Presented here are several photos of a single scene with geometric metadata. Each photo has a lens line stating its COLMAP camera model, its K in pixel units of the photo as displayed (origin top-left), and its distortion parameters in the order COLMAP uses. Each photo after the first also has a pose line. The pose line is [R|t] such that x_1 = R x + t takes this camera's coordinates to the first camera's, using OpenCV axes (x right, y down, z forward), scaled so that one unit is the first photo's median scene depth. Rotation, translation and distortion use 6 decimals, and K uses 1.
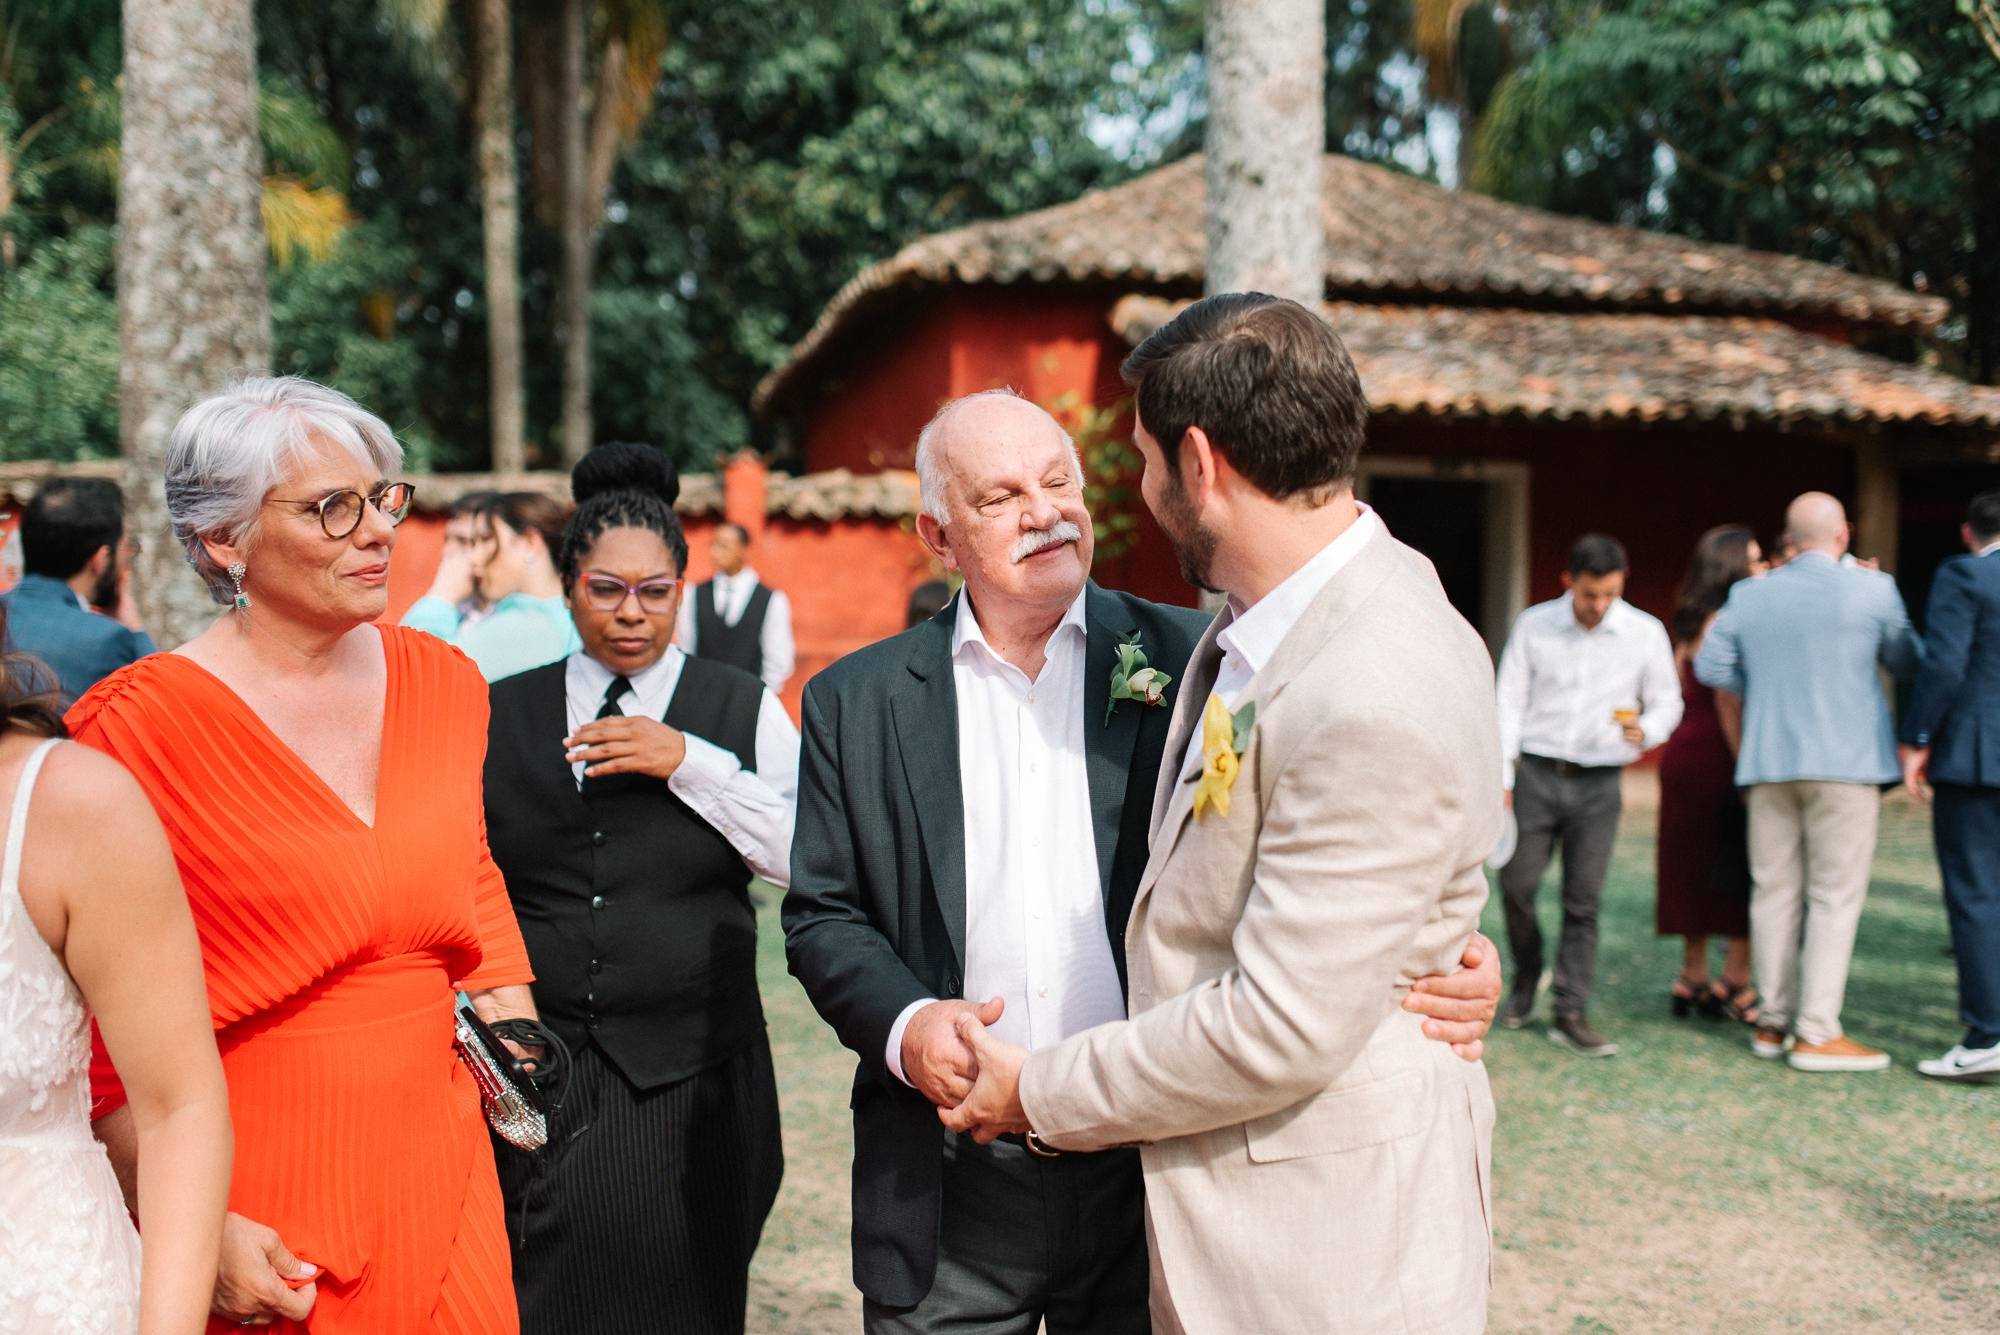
lens RADIAL K [[1909.8, 0, 994.5], [0, 1909.8, 662.2], [0, 0, 1]] dist [-0.004621, 0.019644]
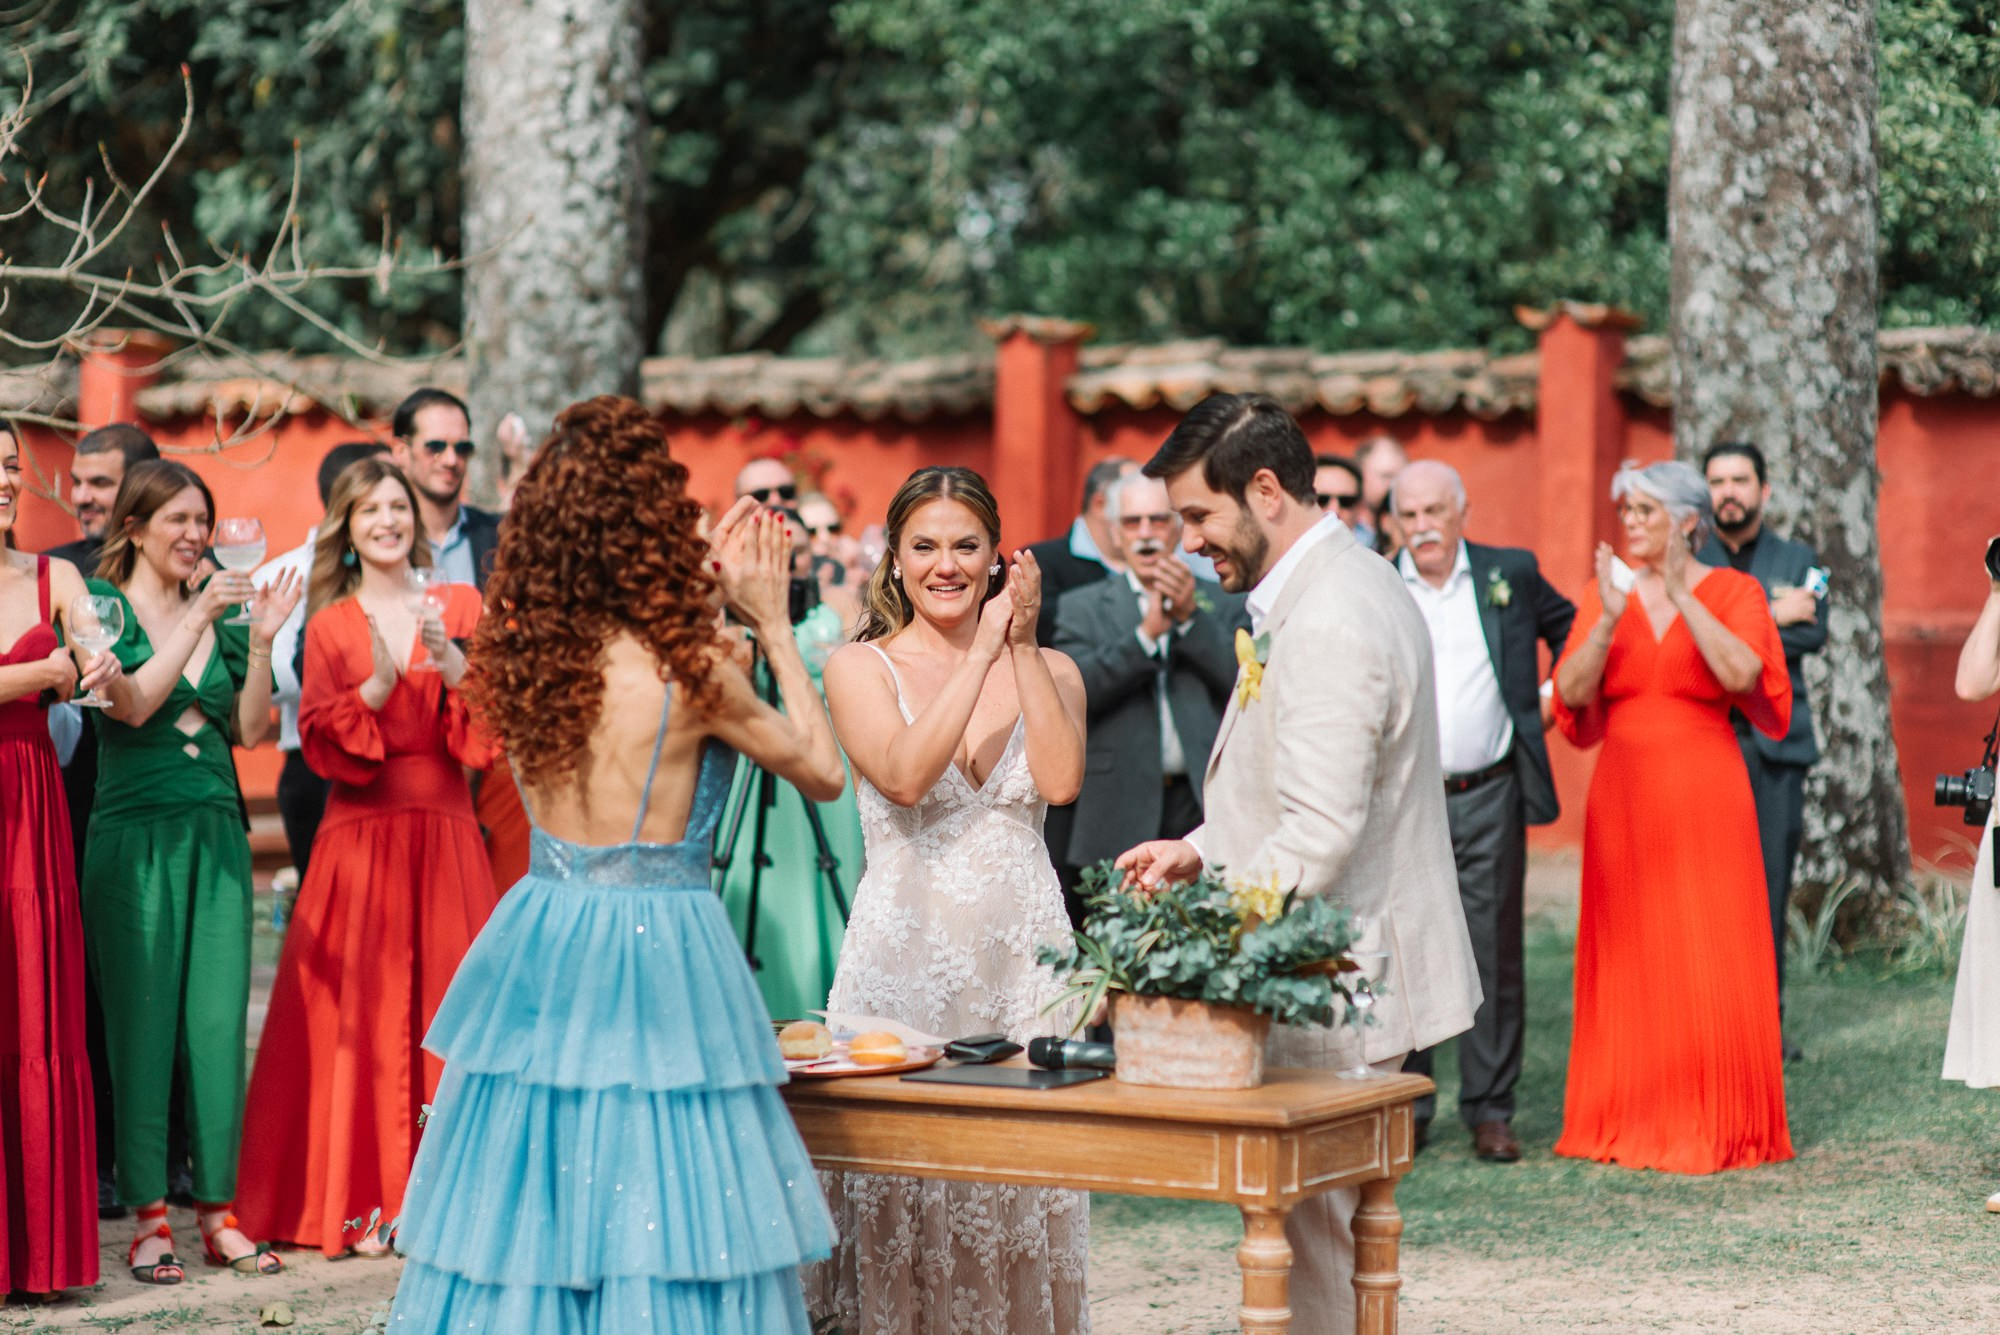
lens RADIAL K [[4795.7, 0, 1000.7], [0, 4795.7, 690.4], [0, 0, 1]] dist [0.005726, 0.198552]
pose [[0.729324, 0.023595, -0.683762, 0.369532], [-0.026034, 0.999638, 0.006725, 0.008040], [0.683673, 0.012896, 0.729674, -0.288098]]
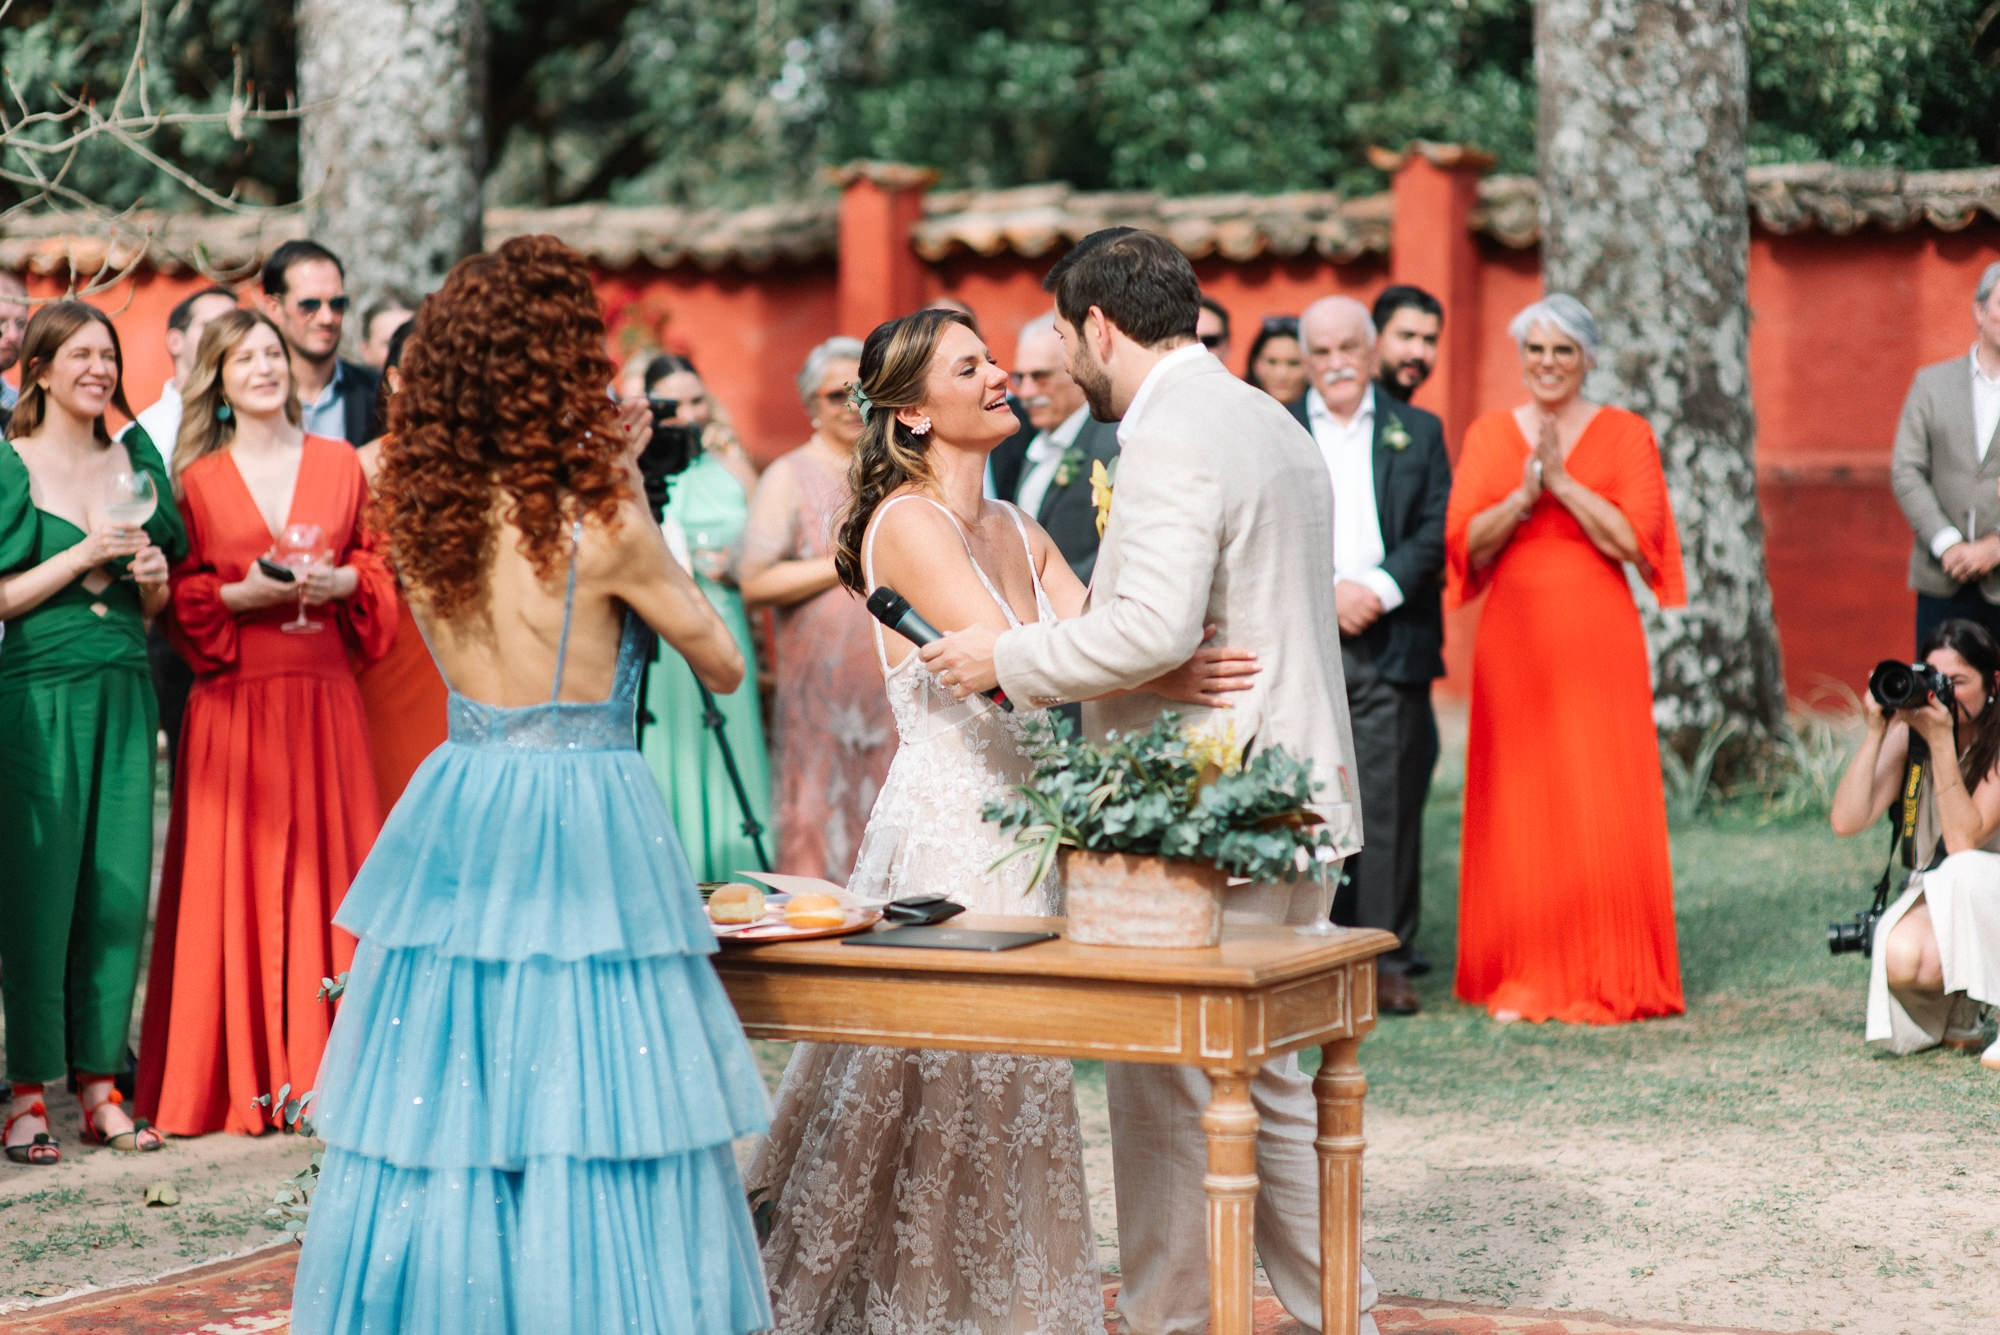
lens RADIAL K [[4807.4, 0, 987.7], [0, 4807.4, 659.0], [0, 0, 1]] dist [-0.045878, 0.636026]
pose [[0.754260, 0.029669, -0.655905, 0.346798], [-0.013674, 0.999472, 0.029486, 0.009514], [0.656433, -0.013271, 0.754267, -0.281523]]
